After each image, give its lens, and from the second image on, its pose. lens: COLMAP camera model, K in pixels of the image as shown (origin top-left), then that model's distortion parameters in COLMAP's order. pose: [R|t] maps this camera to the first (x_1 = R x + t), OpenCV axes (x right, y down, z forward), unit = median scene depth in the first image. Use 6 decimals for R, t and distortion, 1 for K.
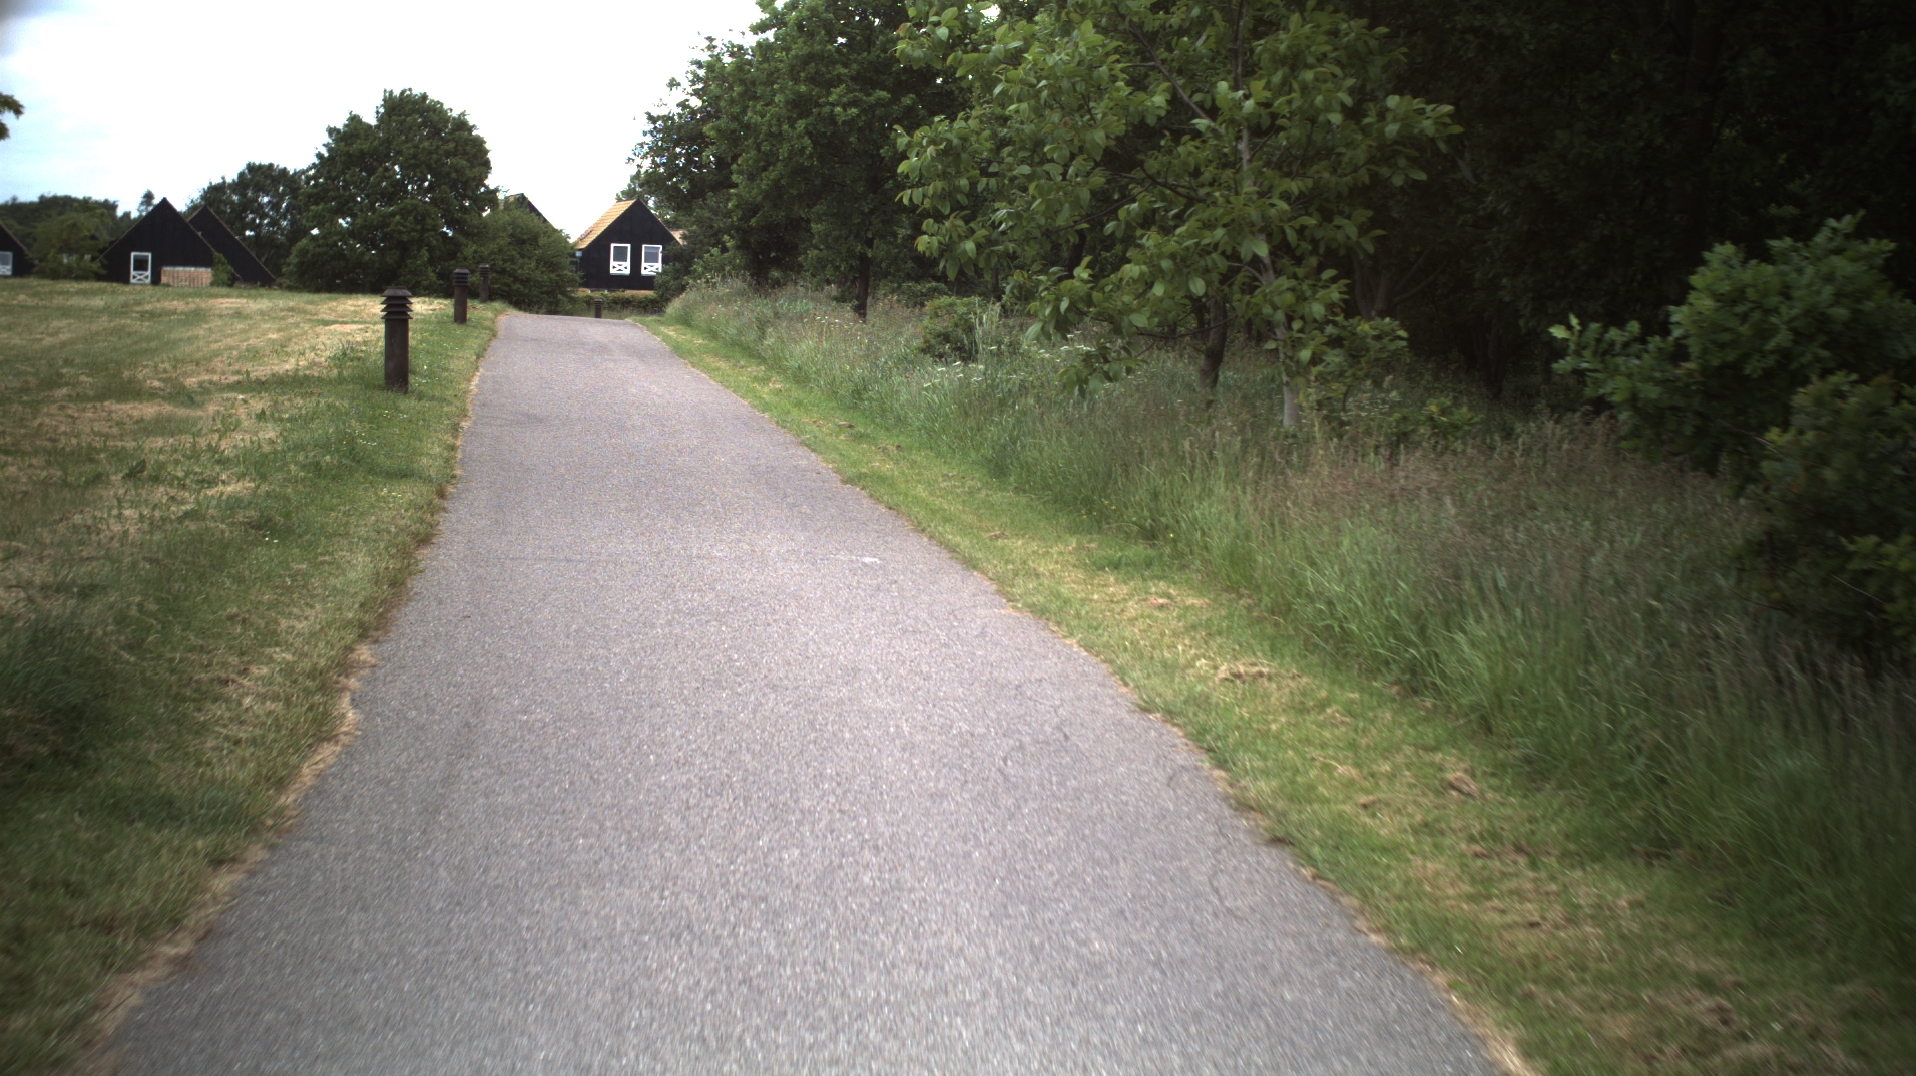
lens RADIAL K [[3333.7, 0, 958.0], [0, 3333.7, 538.0], [0, 0, 1]] dist [-0.273634, 0.048921]
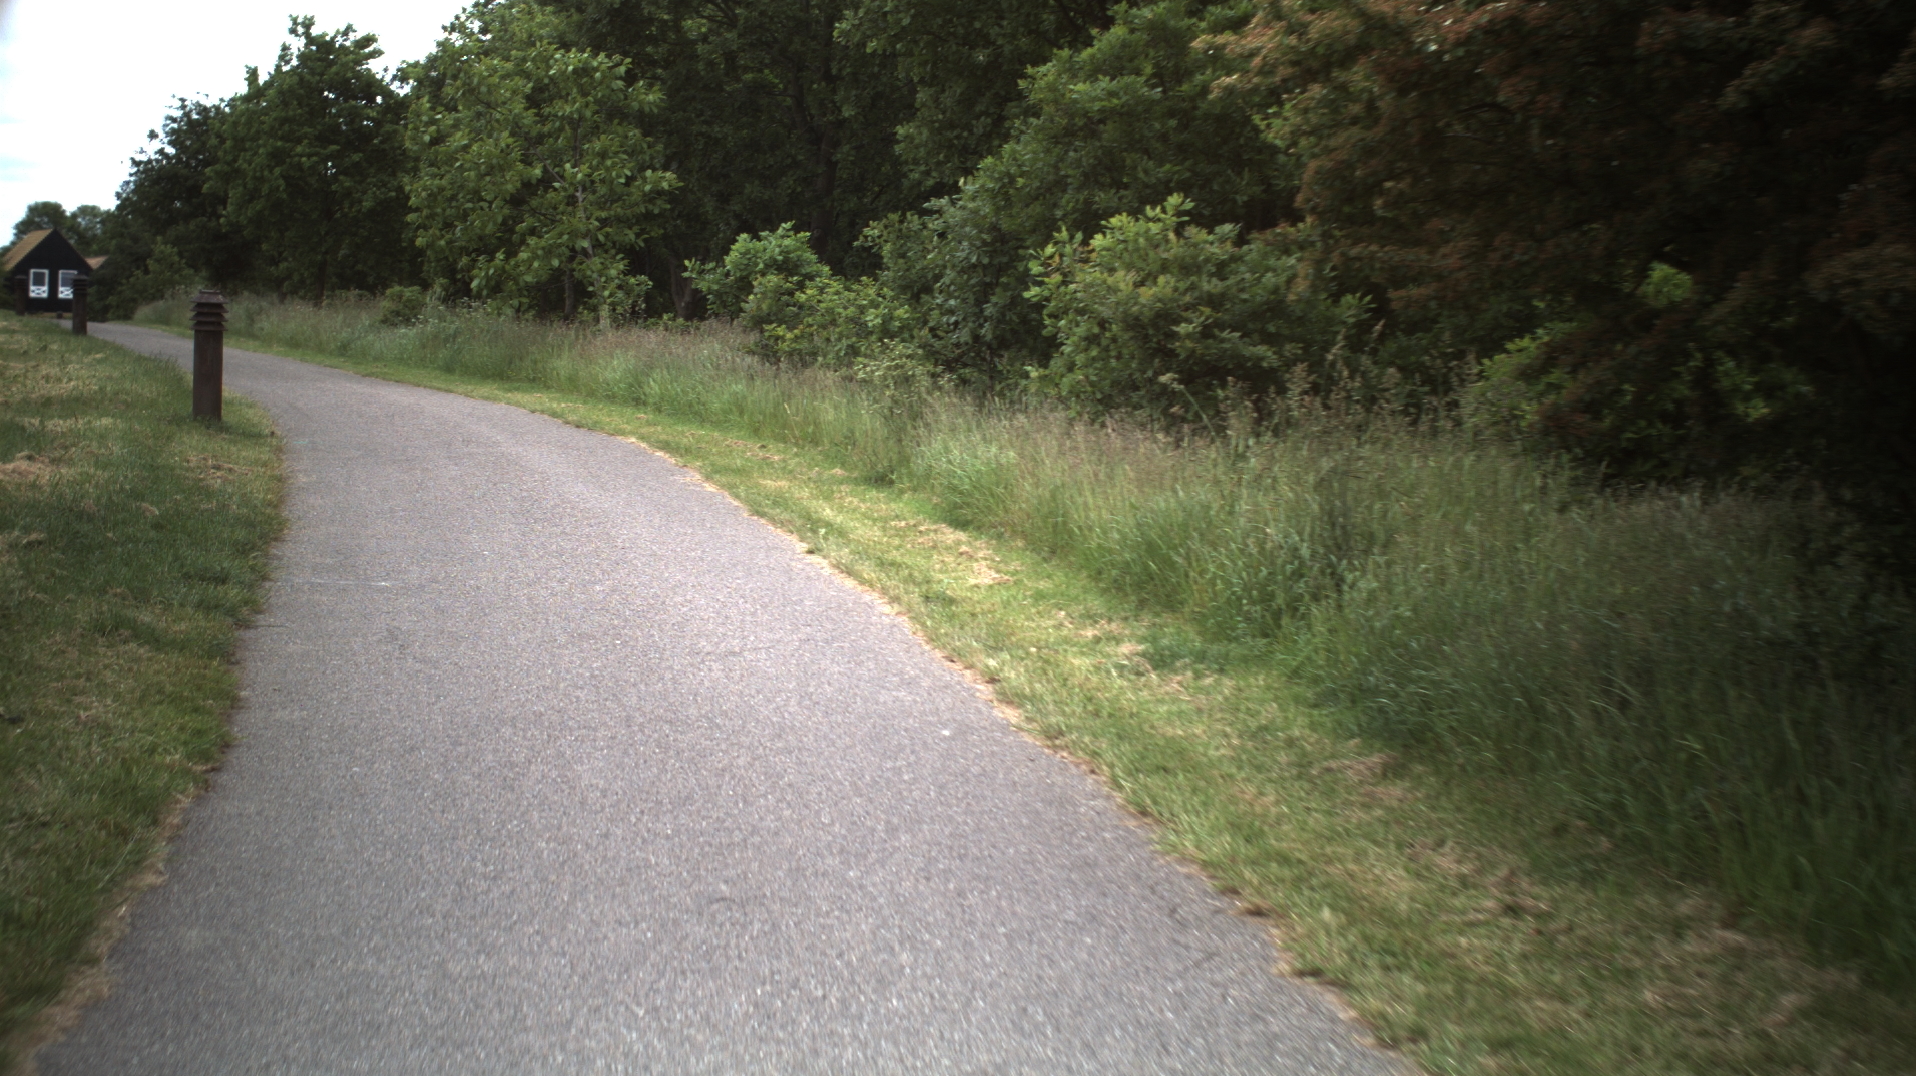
lens RADIAL K [[3333.7, 0, 958.0], [0, 3333.7, 538.0], [0, 0, 1]] dist [-0.273634, 0.048921]
pose [[0.982249, -0.004334, 0.187531, -0.057311], [0.006217, 0.999936, -0.009454, 0.096234], [-0.187478, 0.010452, 0.982213, -0.882835]]
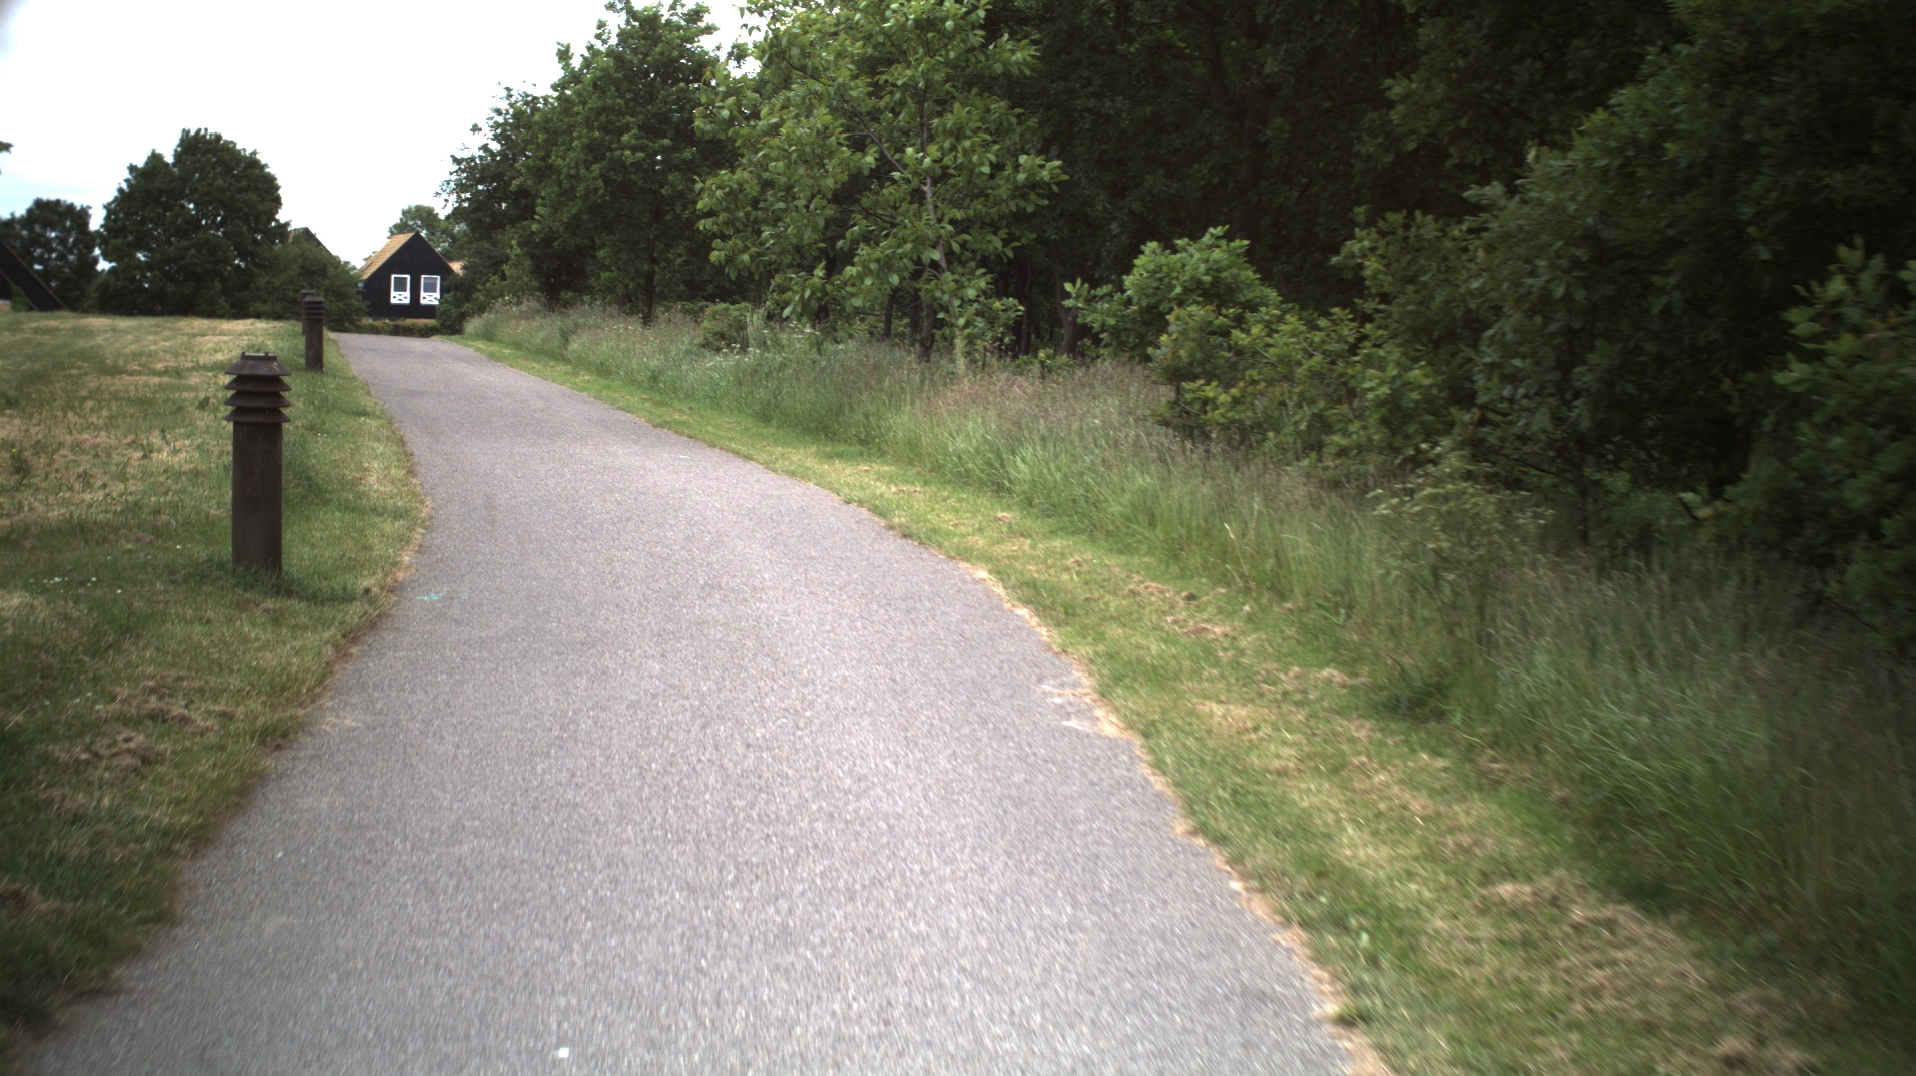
lens RADIAL K [[3333.7, 0, 958.0], [0, 3333.7, 538.0], [0, 0, 1]] dist [-0.273634, 0.048921]
pose [[0.997450, -0.009124, 0.070788, -0.006913], [0.009788, 0.999911, -0.009031, 0.047355], [-0.070699, 0.009701, 0.997450, -0.441097]]
